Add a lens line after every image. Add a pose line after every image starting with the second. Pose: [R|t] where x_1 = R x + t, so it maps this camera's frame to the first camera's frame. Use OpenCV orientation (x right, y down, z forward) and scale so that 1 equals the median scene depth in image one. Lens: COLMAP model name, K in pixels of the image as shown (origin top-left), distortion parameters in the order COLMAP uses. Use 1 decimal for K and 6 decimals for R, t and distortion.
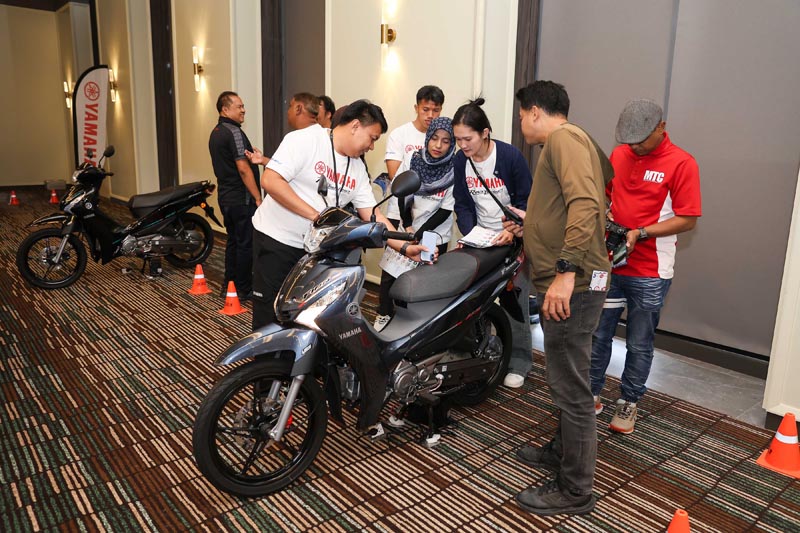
lens RADIAL K [[614.5, 0, 400.0], [0, 614.5, 266.5], [0, 0, 1]] dist [-0.083049, 0.096538]
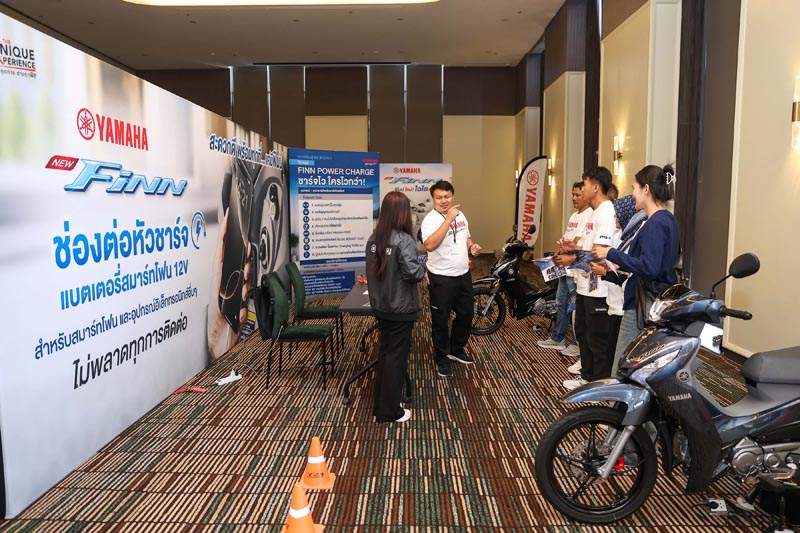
lens RADIAL K [[596.4, 0, 400.0], [0, 596.4, 266.5], [0, 0, 1]] dist [0.000862, 0.000878]
pose [[0.764133, 0.046949, -0.643348, 0.185176], [-0.123031, 0.989647, -0.073908, 0.015065], [0.633217, 0.135627, 0.761998, -0.148748]]
